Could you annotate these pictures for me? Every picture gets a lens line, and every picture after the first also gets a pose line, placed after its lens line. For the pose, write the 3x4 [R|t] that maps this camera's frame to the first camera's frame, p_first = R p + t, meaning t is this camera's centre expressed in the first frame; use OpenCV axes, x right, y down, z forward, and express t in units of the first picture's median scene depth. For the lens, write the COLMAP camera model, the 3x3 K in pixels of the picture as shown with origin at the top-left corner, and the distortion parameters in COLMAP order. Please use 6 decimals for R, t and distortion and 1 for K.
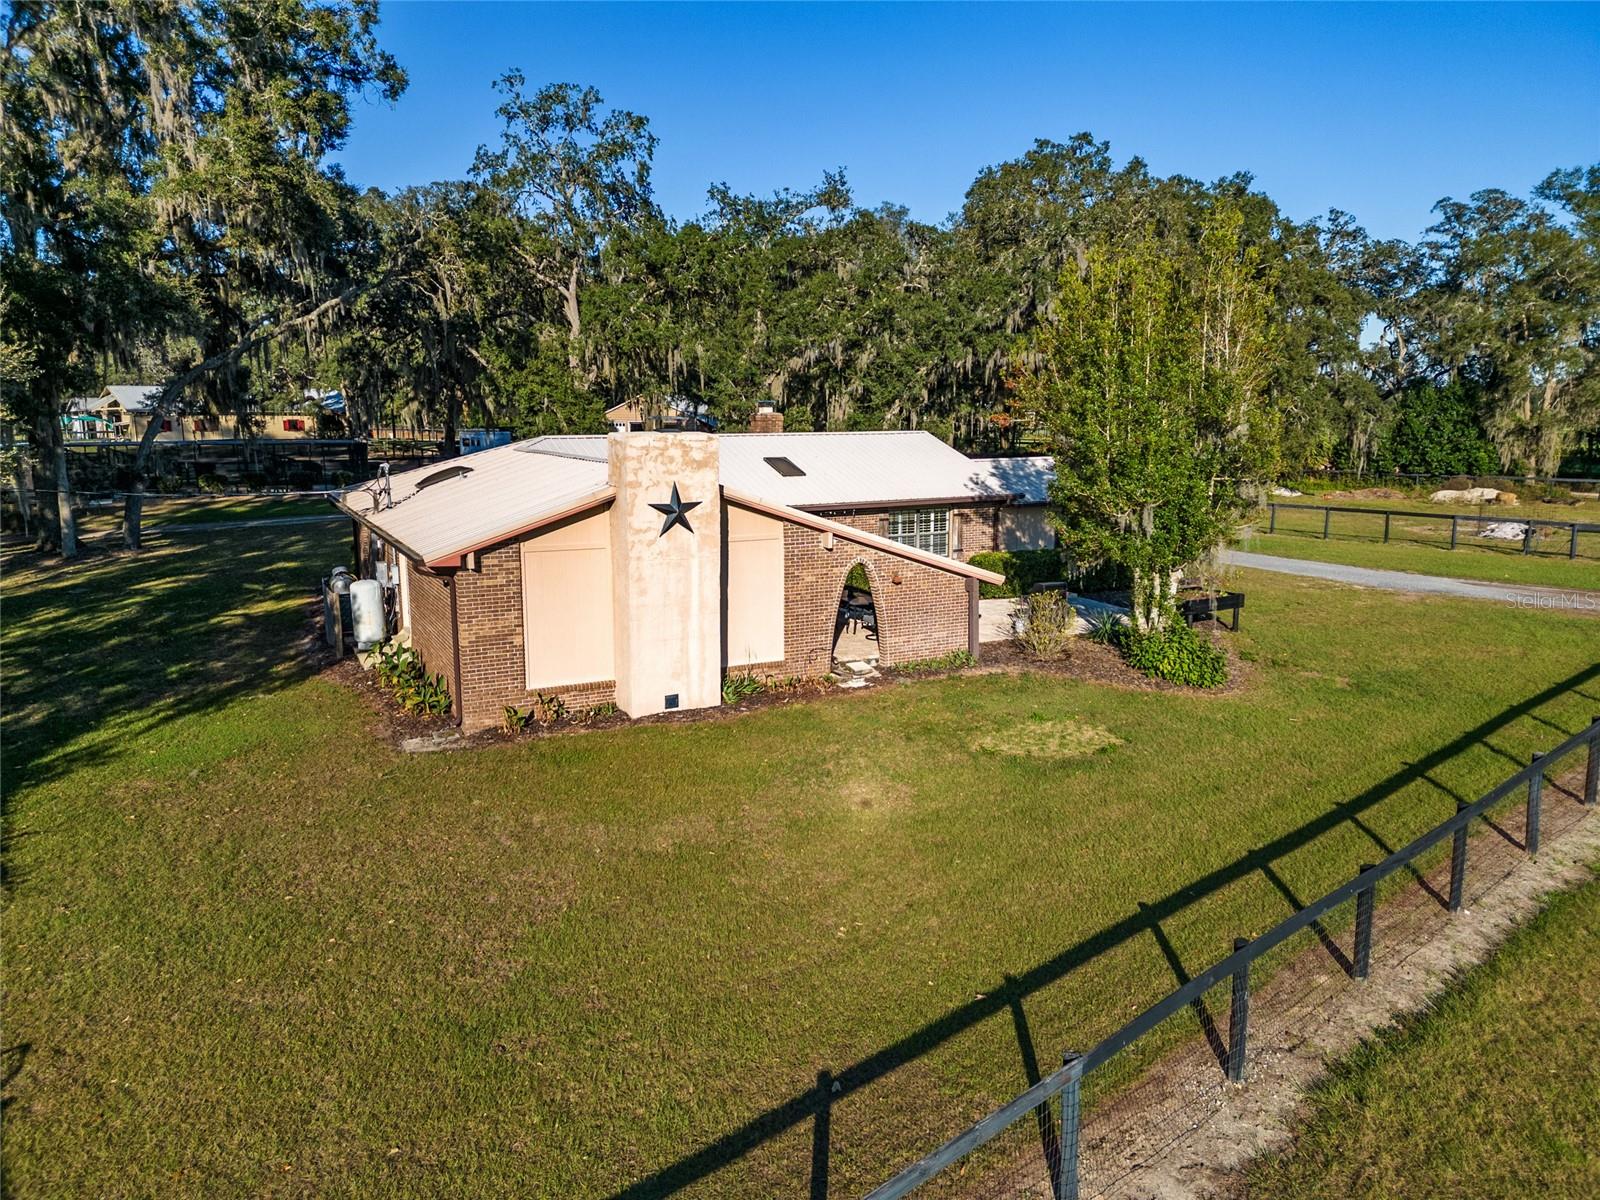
lens RADIAL K [[1102.1, 0, 800.0], [0, 1102.1, 600.0], [0, 0, 1]] dist [0.115945, -0.136043]
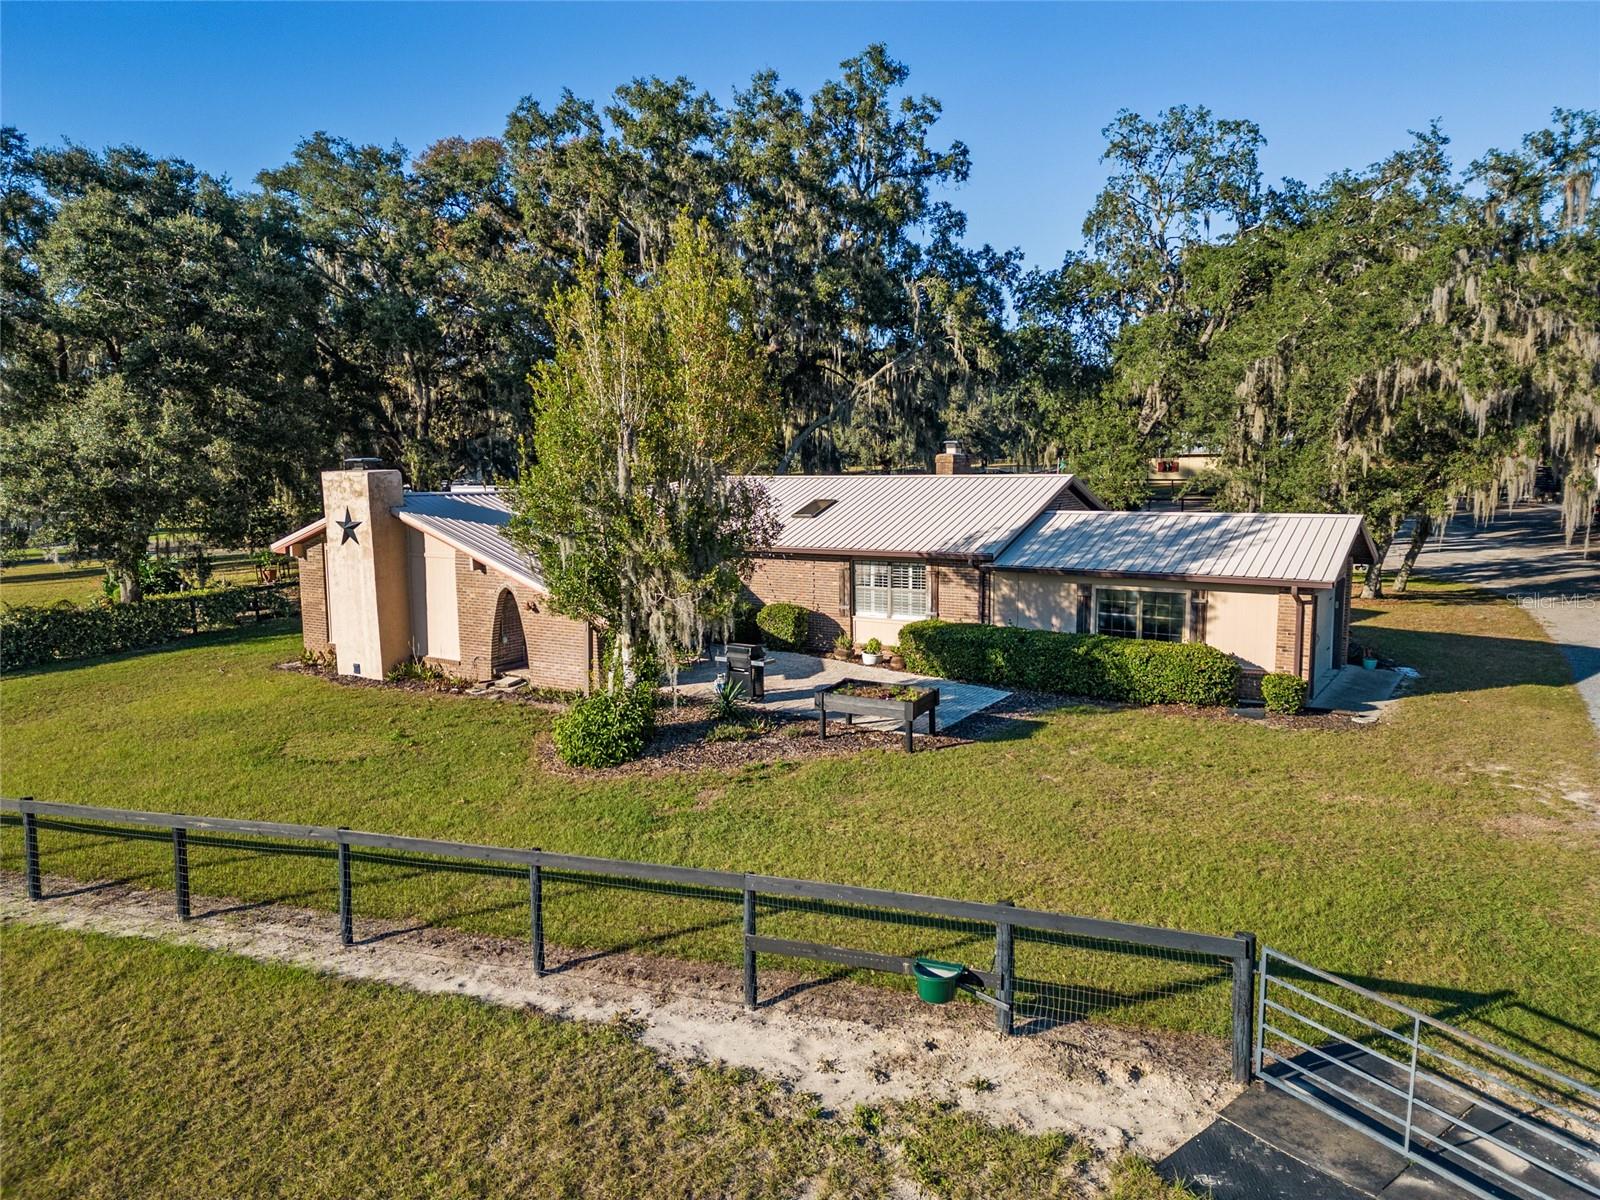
lens RADIAL K [[1102.1, 0, 800.0], [0, 1102.1, 600.0], [0, 0, 1]] dist [0.115945, -0.136043]
pose [[0.486059, 0.107928, -0.867236, 0.833500], [-0.138405, 0.989328, 0.045550, -0.080855], [0.862897, 0.097889, 0.495810, 0.494167]]
